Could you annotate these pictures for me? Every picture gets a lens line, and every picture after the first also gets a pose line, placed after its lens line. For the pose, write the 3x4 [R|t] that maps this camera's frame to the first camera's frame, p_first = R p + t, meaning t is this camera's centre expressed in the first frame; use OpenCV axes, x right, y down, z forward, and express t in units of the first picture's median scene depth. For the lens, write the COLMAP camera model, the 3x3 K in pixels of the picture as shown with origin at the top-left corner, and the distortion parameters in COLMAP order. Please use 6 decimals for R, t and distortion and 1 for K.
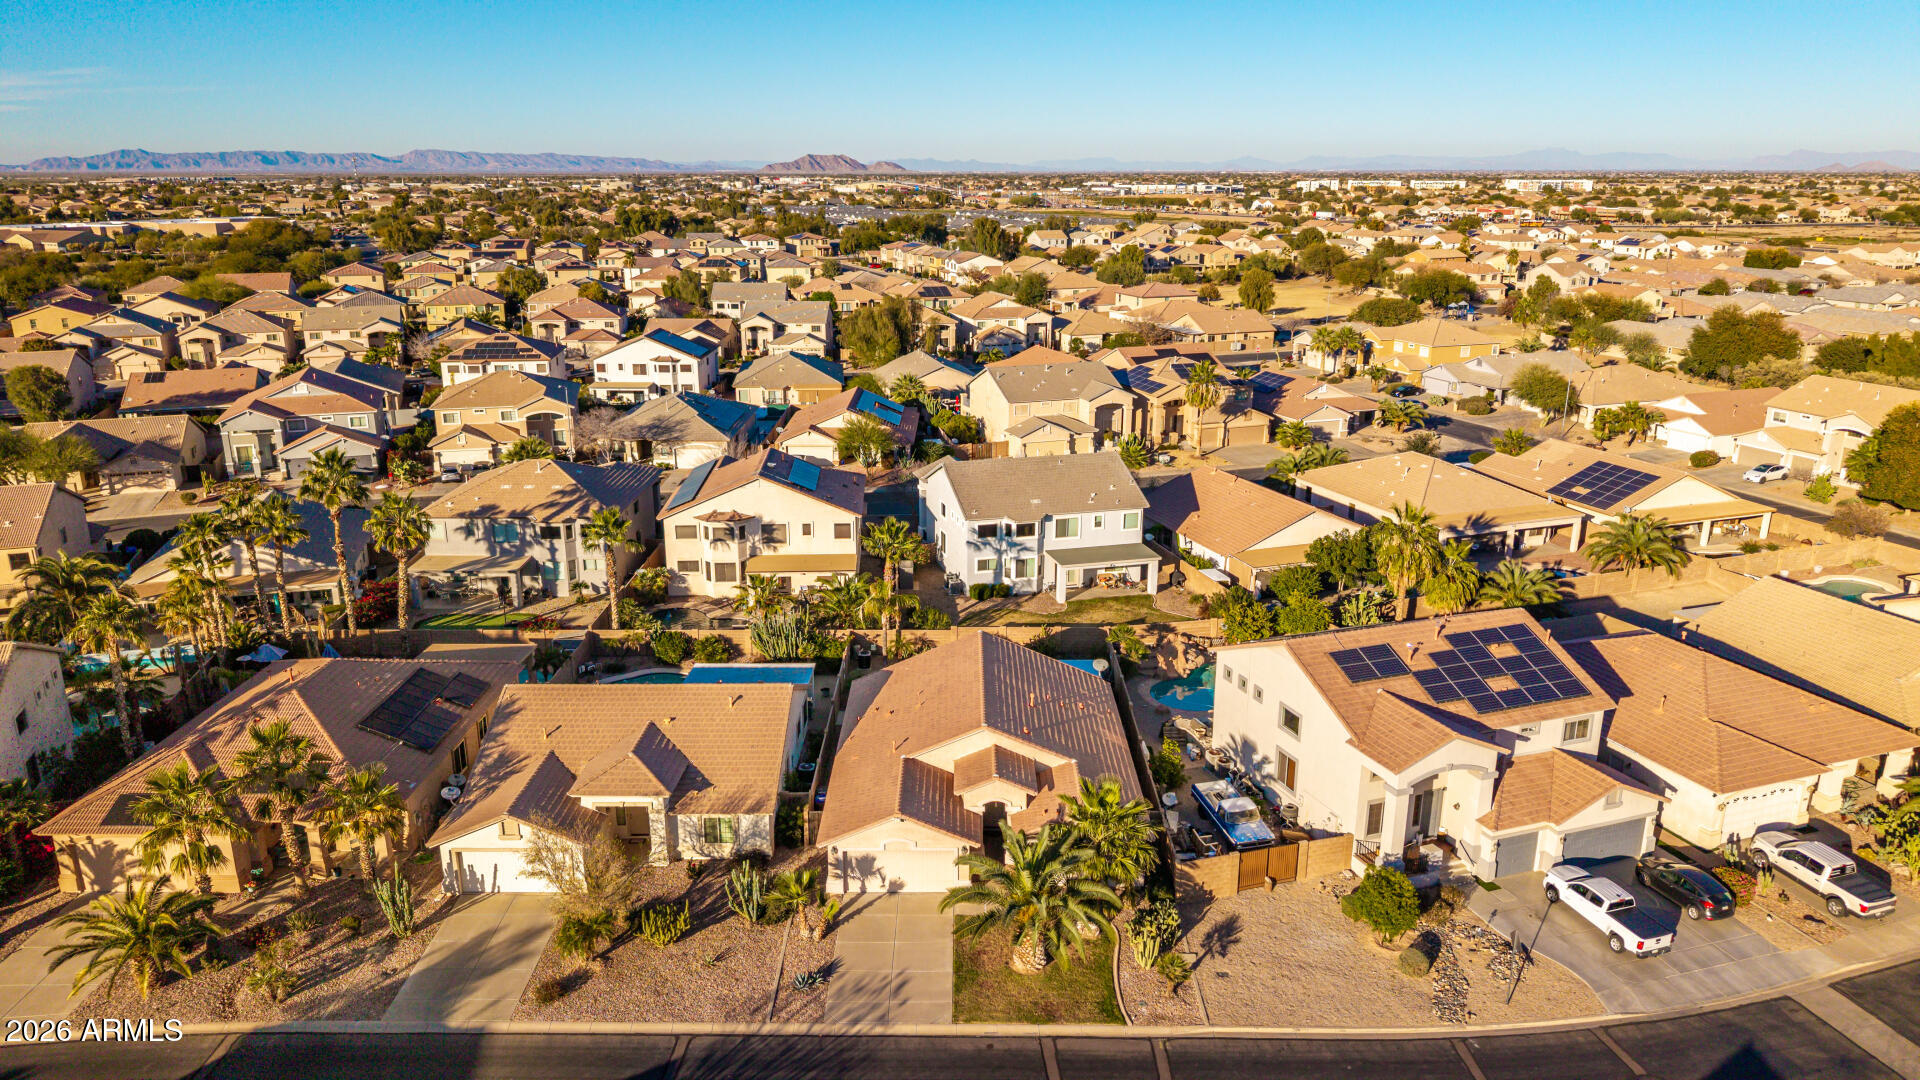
lens RADIAL K [[1280.6, 0, 960.0], [0, 1280.6, 540.0], [0, 0, 1]] dist [0.056565, -0.069050]
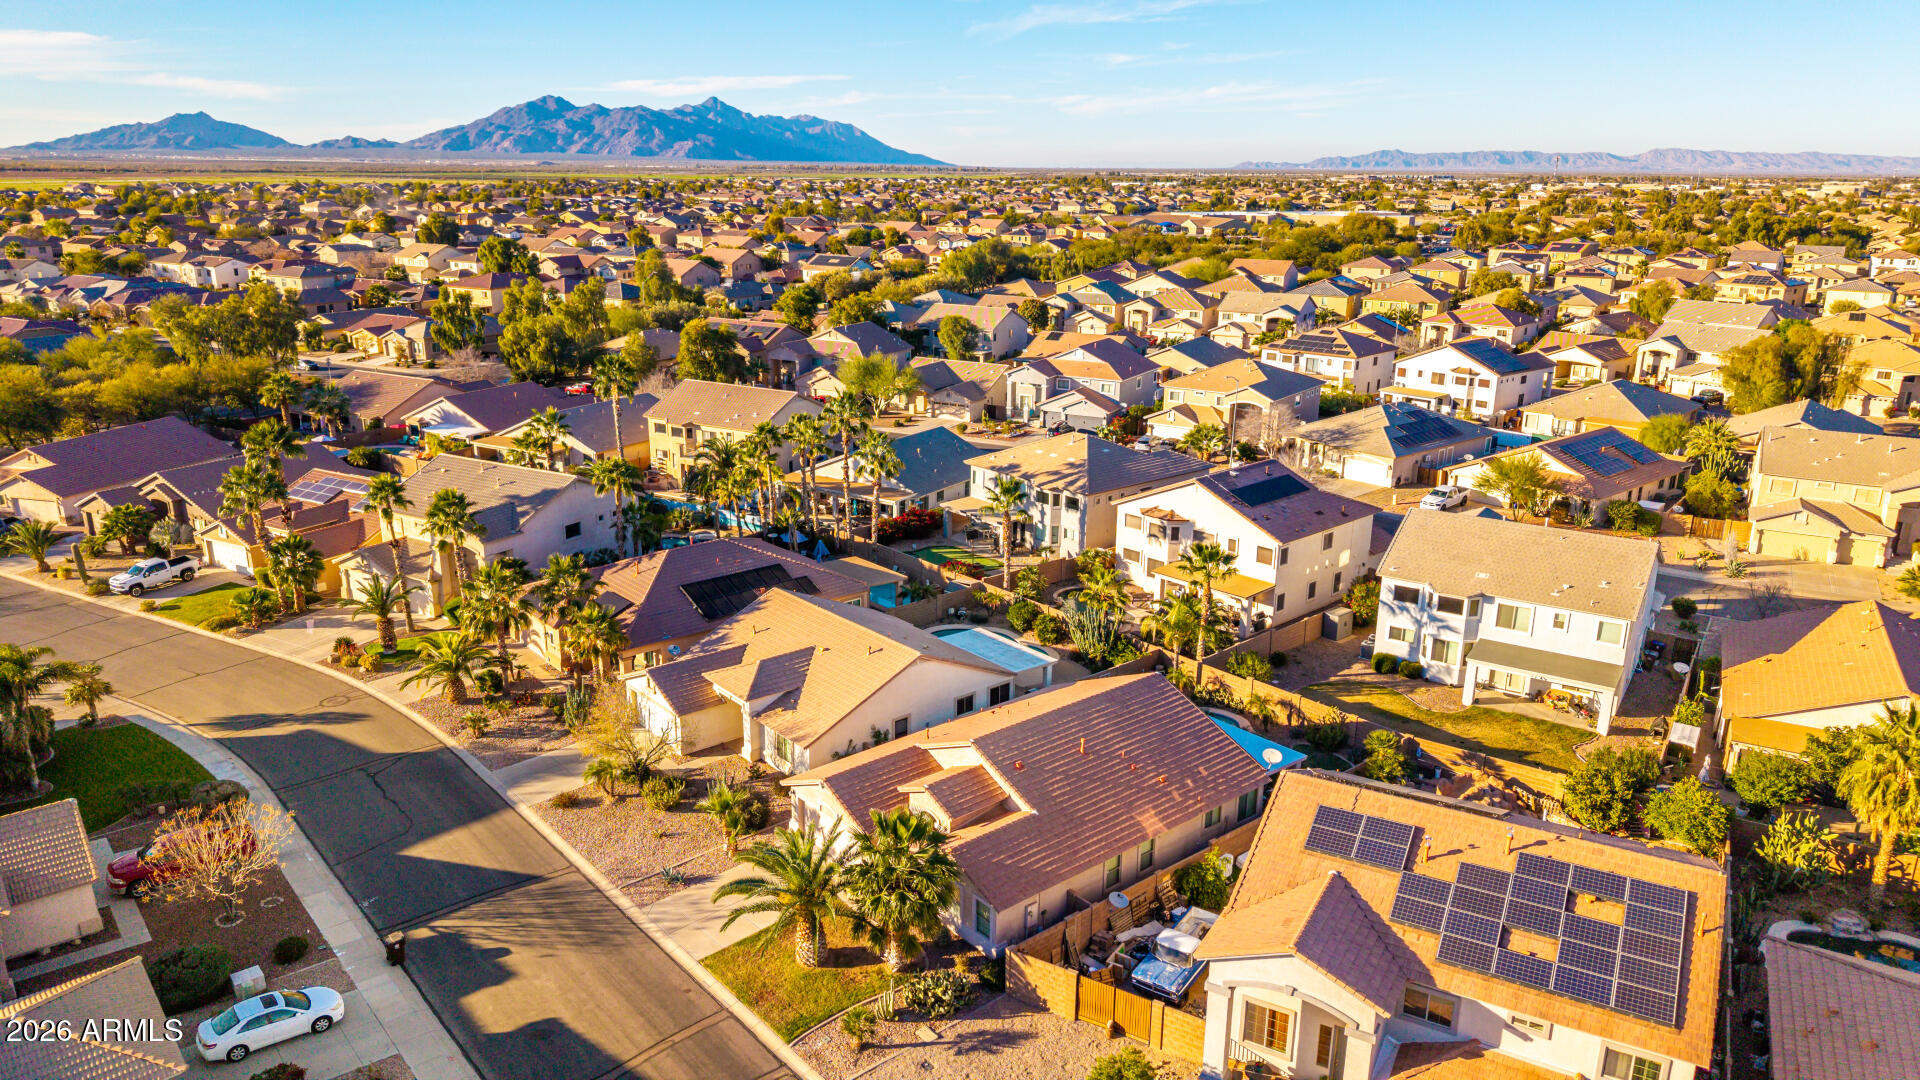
lens RADIAL K [[1280.6, 0, 960.0], [0, 1280.6, 540.0], [0, 0, 1]] dist [0.056565, -0.069050]
pose [[0.655366, 0.217809, -0.723225, 0.432788], [-0.217540, 0.971377, 0.095415, -0.058855], [0.723306, 0.094799, 0.683989, 0.204902]]
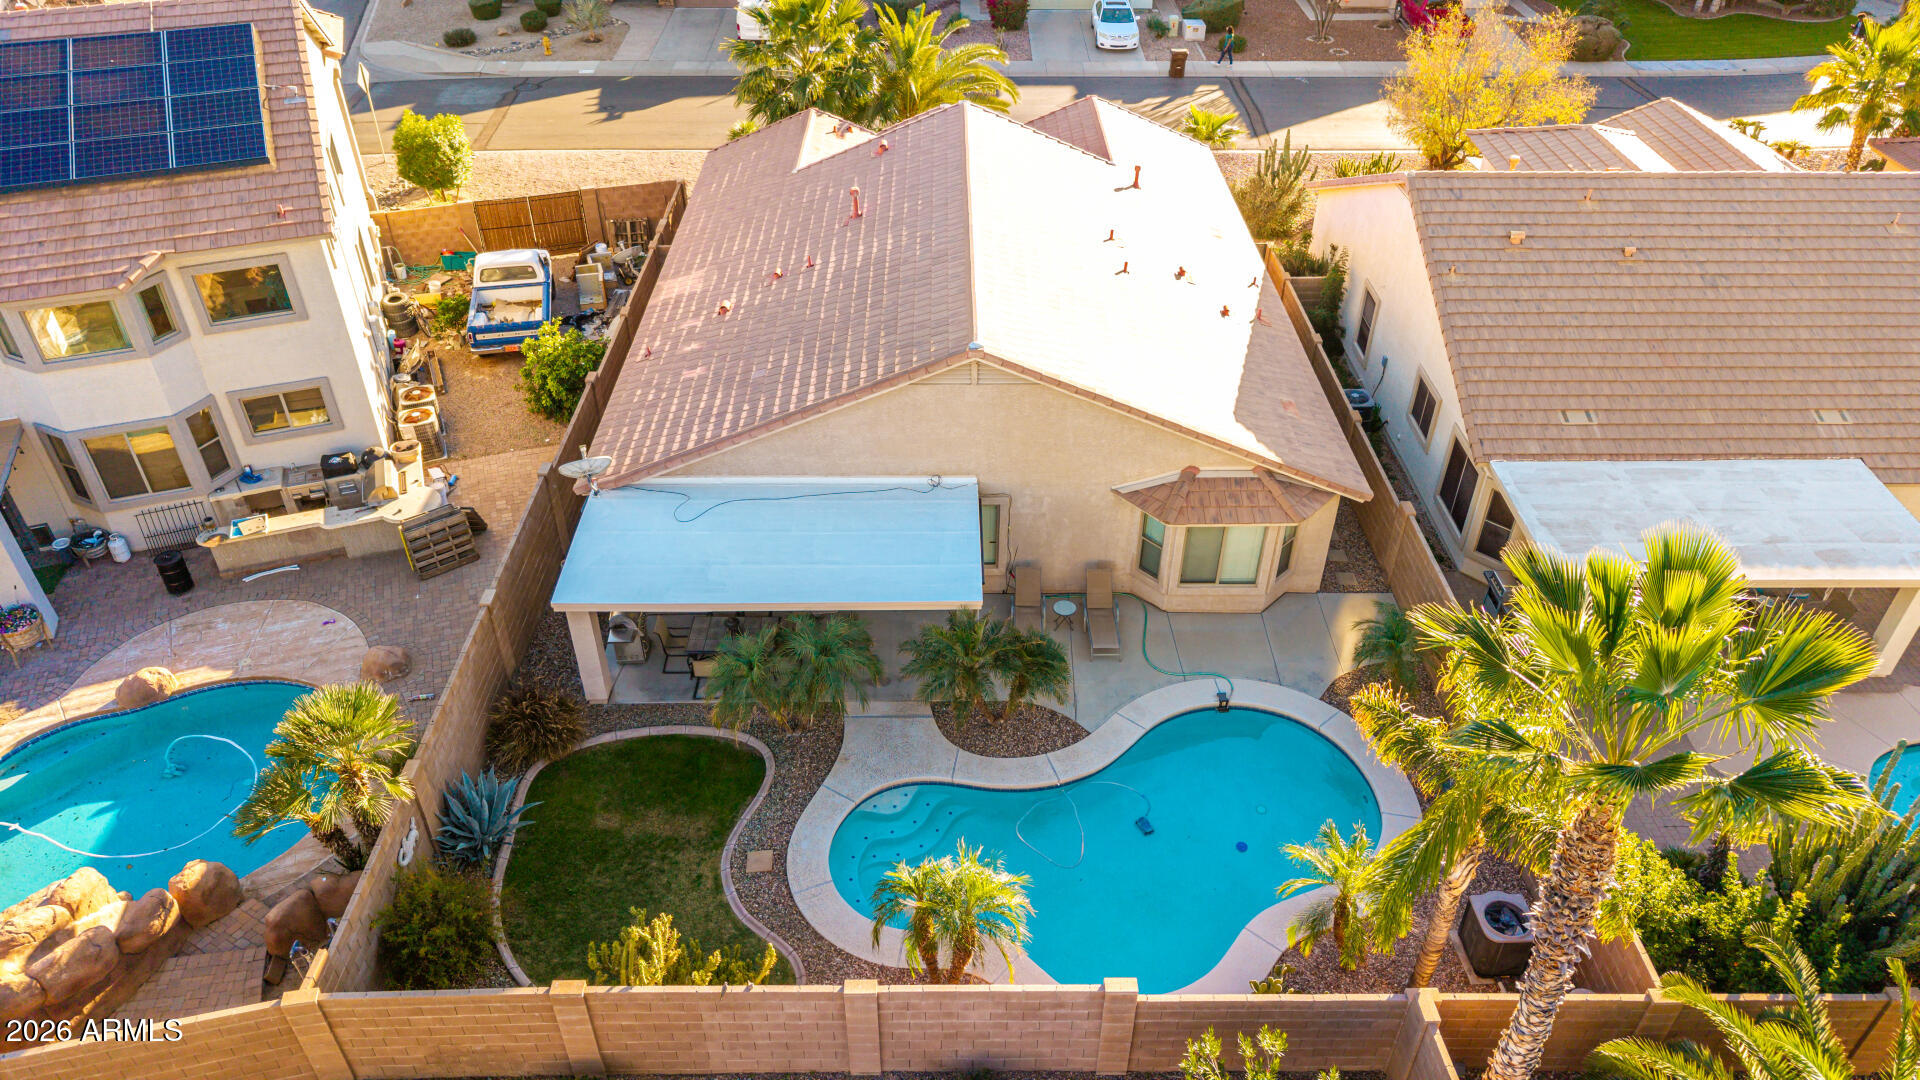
lens RADIAL K [[1280.6, 0, 960.0], [0, 1280.6, 540.0], [0, 0, 1]] dist [0.056565, -0.069050]
pose [[-0.999709, -0.001975, -0.024062, 0.019523], [-0.020209, 0.613724, 0.789262, -0.094691], [0.013208, 0.789518, -0.613585, 0.926515]]
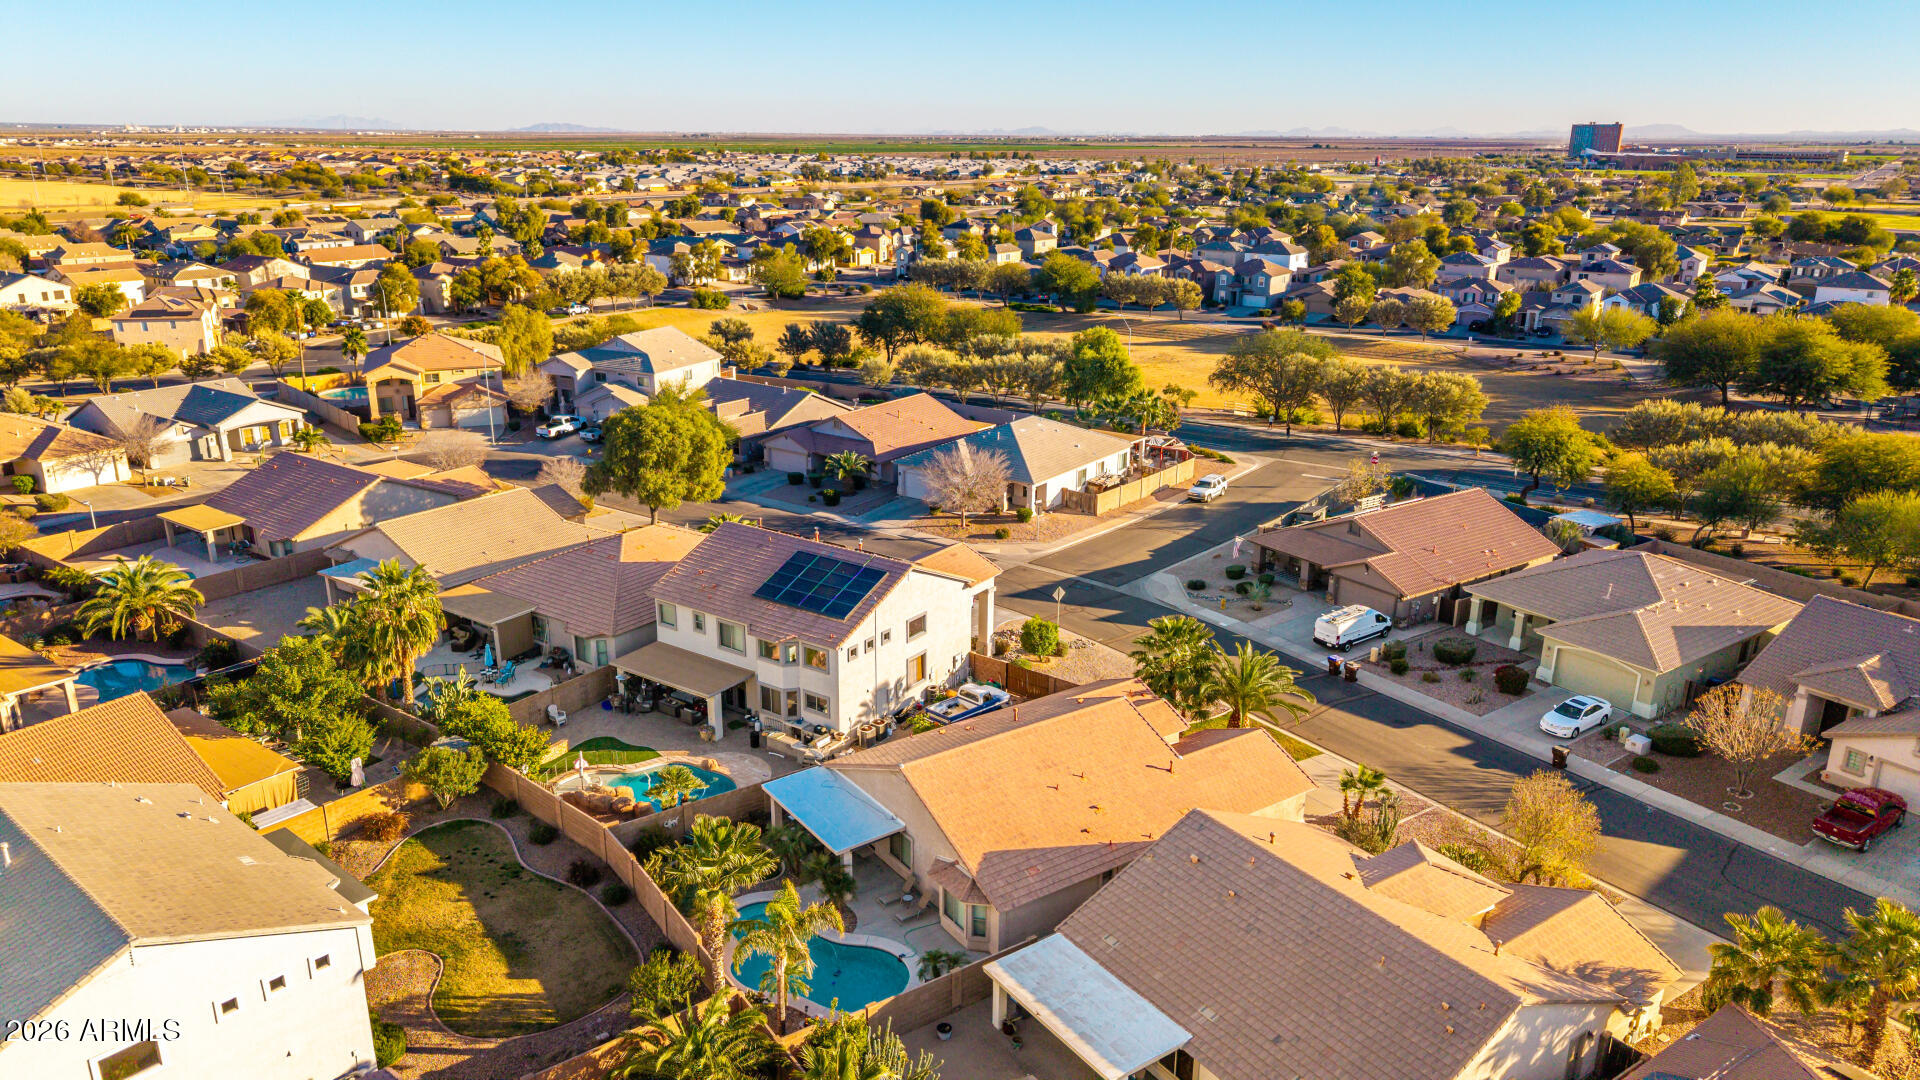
lens RADIAL K [[1280.6, 0, 960.0], [0, 1280.6, 540.0], [0, 0, 1]] dist [0.056565, -0.069050]
pose [[-0.573618, -0.260807, 0.776494, -0.417242], [0.207250, 0.870903, 0.445618, -0.271300], [-0.792471, 0.416542, -0.445513, 0.950825]]
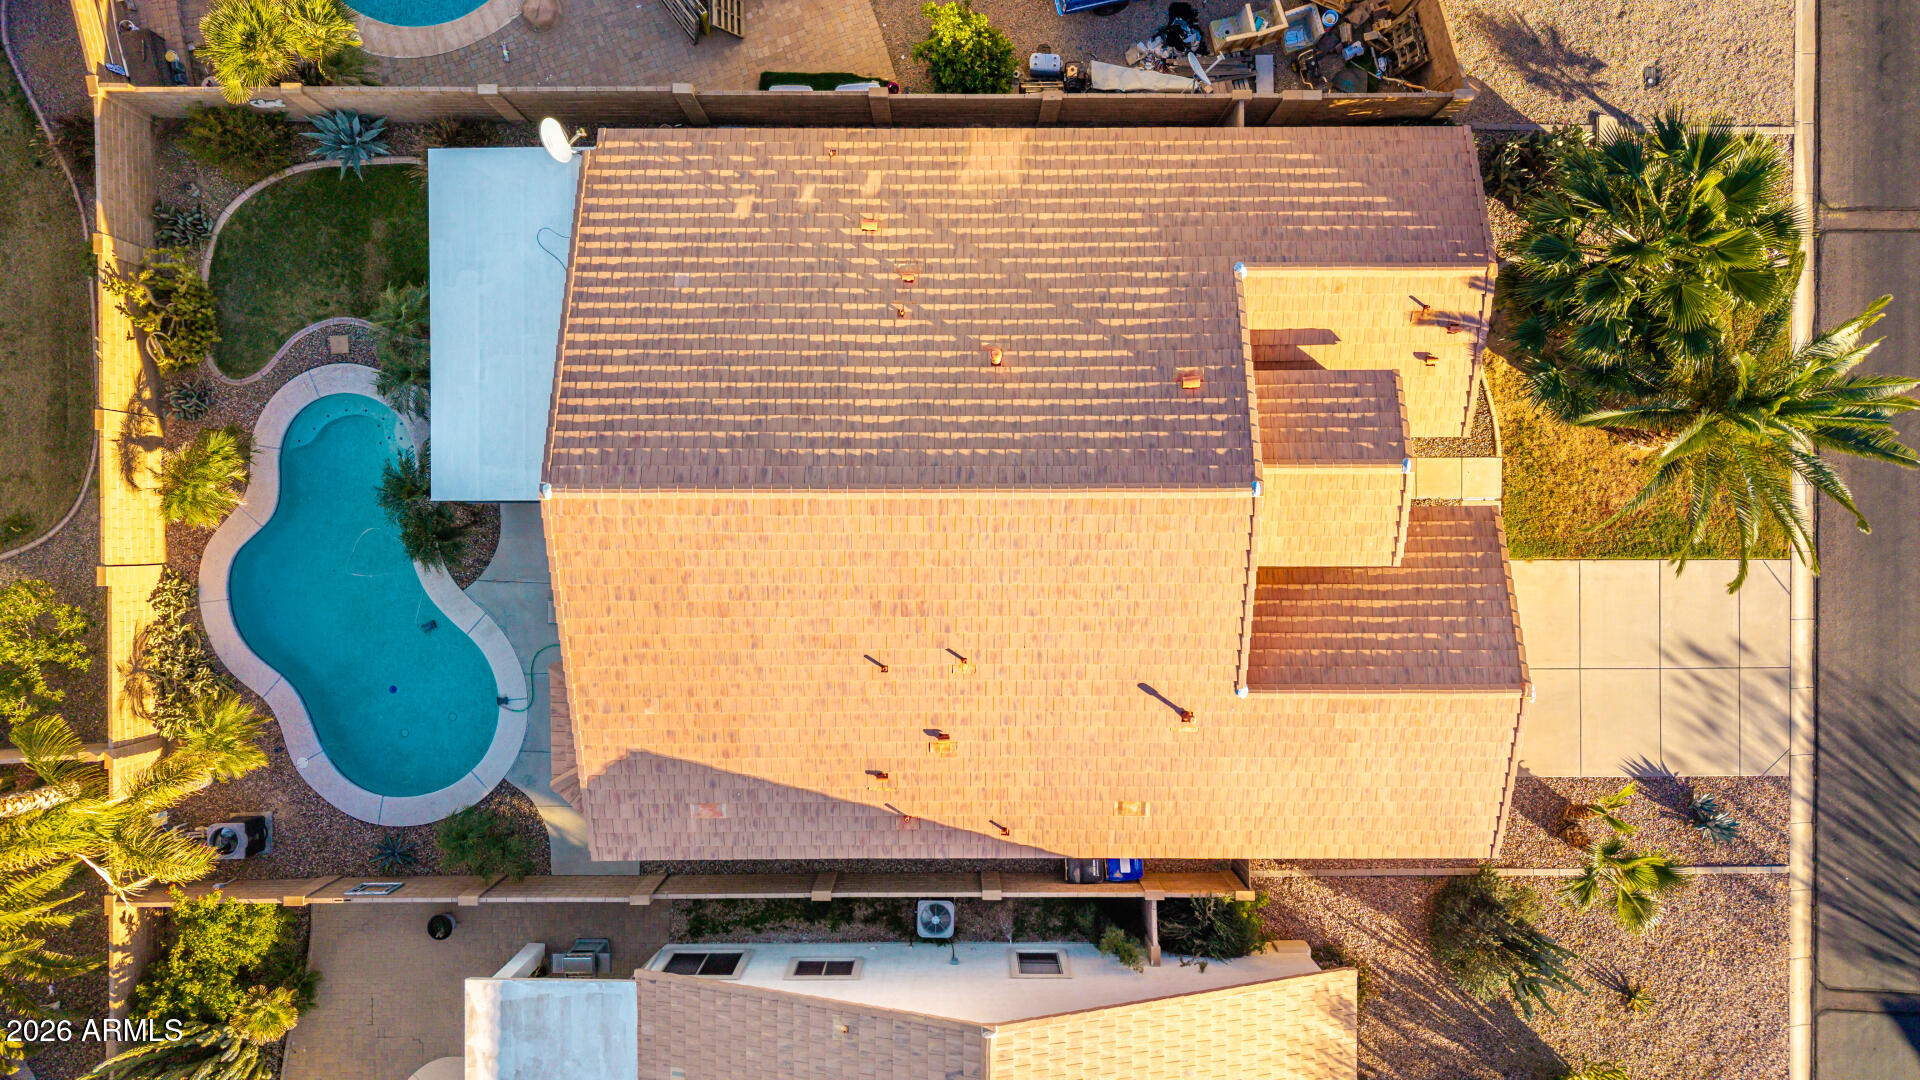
lens RADIAL K [[1280.6, 0, 960.0], [0, 1280.6, 540.0], [0, 0, 1]] dist [0.056565, -0.069050]
pose [[-0.009754, -0.999763, -0.019467, 0.006596], [0.265814, -0.021360, 0.963788, -0.146283], [-0.963975, 0.004226, 0.265959, 0.624104]]
